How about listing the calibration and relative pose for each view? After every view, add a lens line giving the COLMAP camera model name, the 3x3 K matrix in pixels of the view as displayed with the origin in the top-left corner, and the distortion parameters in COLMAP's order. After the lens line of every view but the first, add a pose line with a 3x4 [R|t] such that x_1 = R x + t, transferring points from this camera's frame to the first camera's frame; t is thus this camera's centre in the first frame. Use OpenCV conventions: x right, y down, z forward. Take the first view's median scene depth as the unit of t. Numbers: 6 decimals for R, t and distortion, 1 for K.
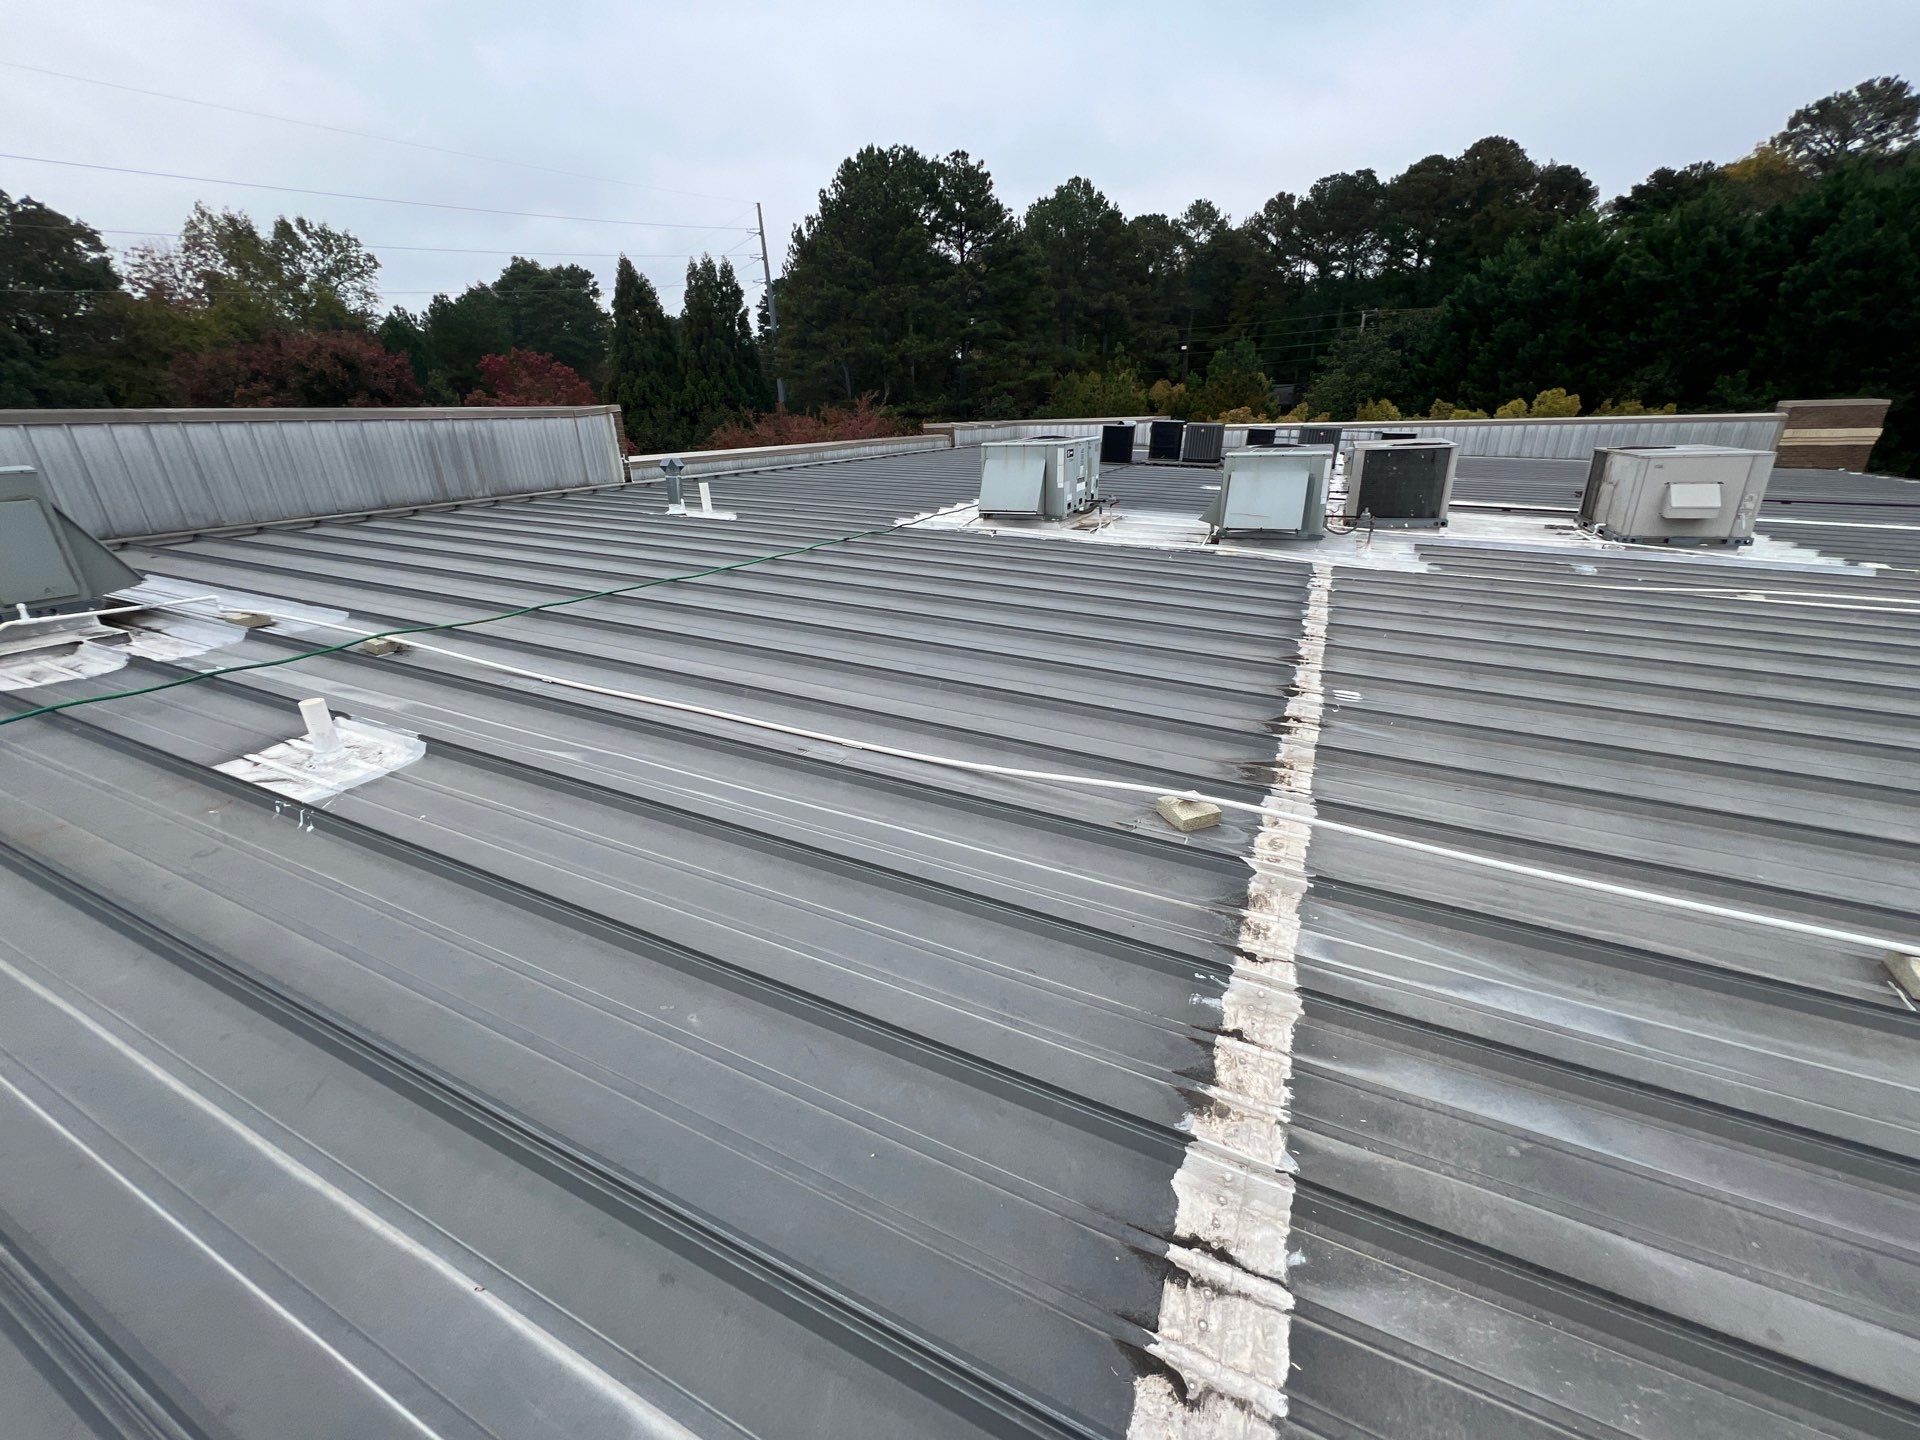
lens RADIAL K [[767.3, 0, 960.0], [0, 767.3, 720.0], [0, 0, 1]] dist [-0.000017, -0.000055]
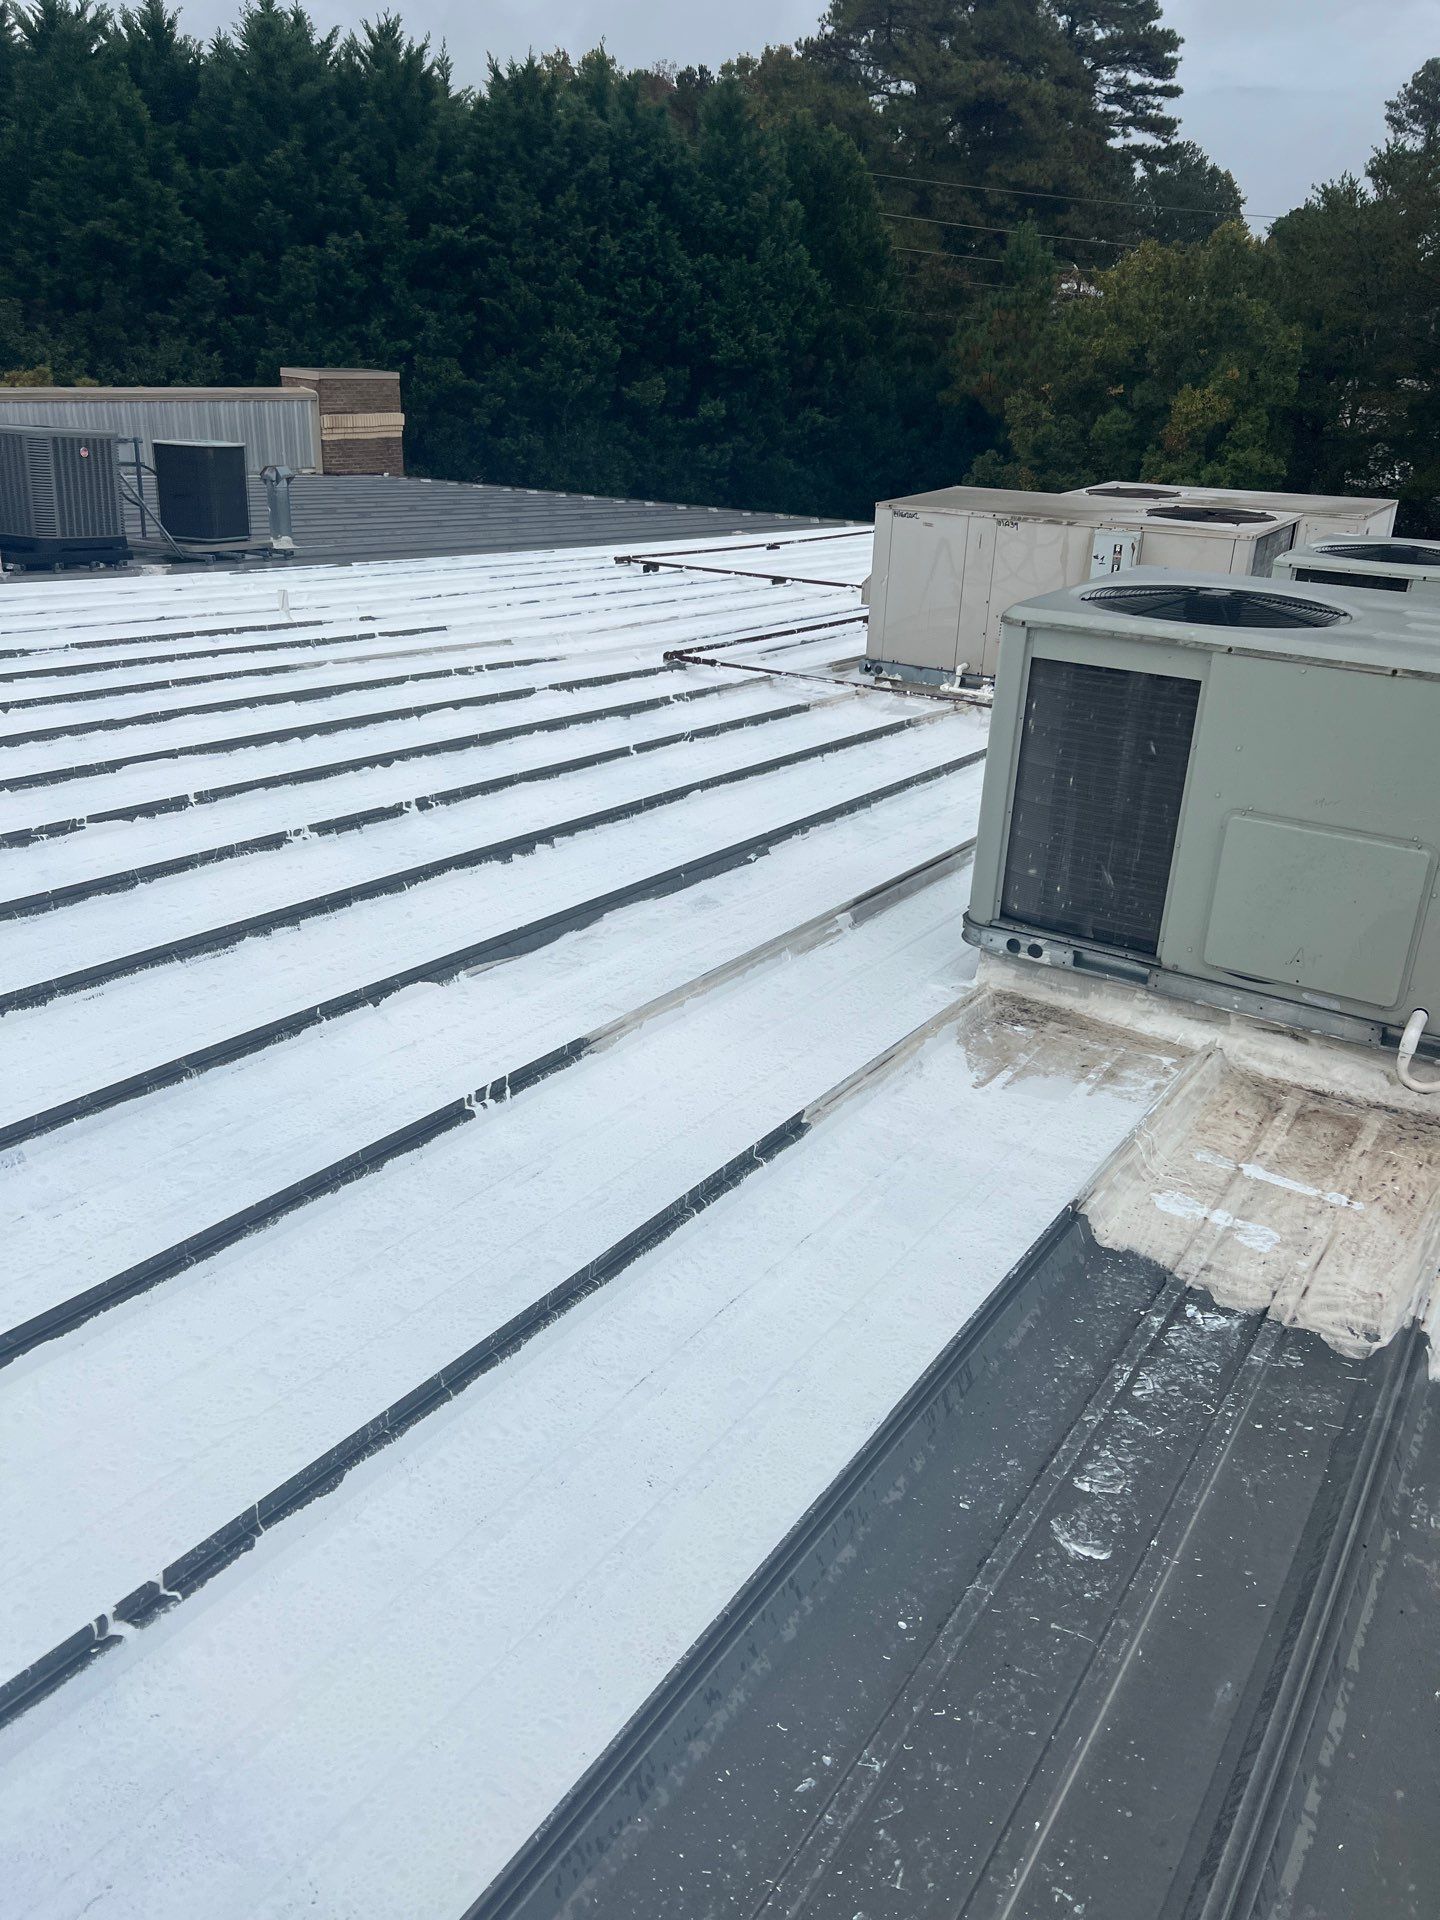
lens RADIAL K [[1456.5, 0, 720.0], [0, 1456.5, 960.0], [0, 0, 1]] dist [0.035236, -0.043949]
pose [[0.134328, -0.348959, 0.927461, -0.158676], [0.336170, 0.896488, 0.288616, -0.215517], [-0.932173, 0.273015, 0.237733, 0.532417]]
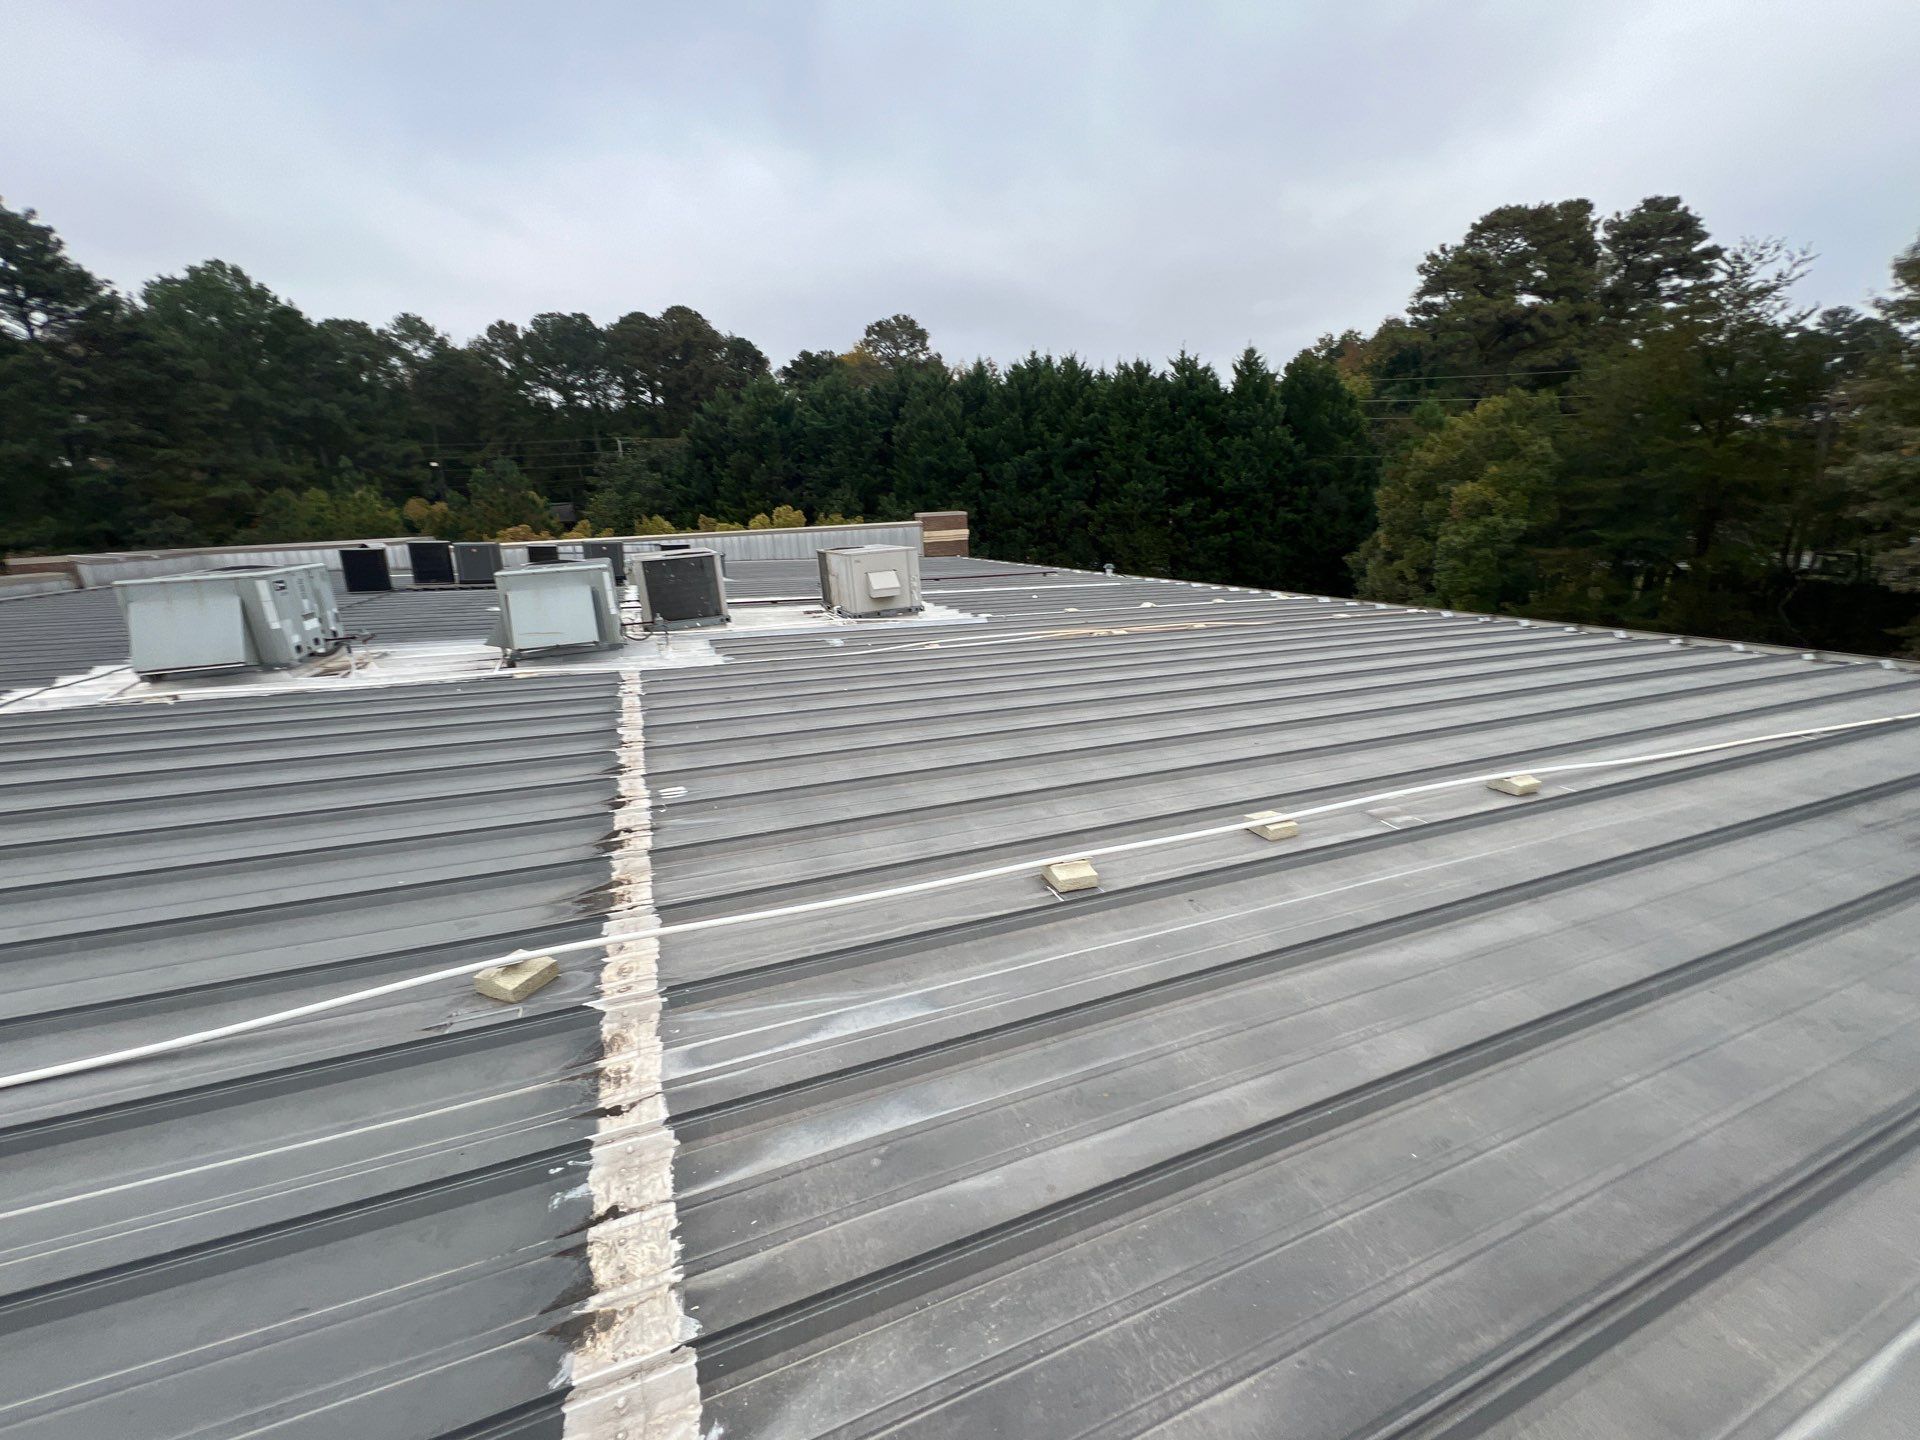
lens RADIAL K [[767.3, 0, 960.0], [0, 767.3, 720.0], [0, 0, 1]] dist [-0.000017, -0.000055]
pose [[0.679177, -0.200262, 0.706126, 0.029265], [0.294519, 0.955567, -0.012273, 0.000603], [-0.672293, 0.216303, 0.707980, -0.000350]]
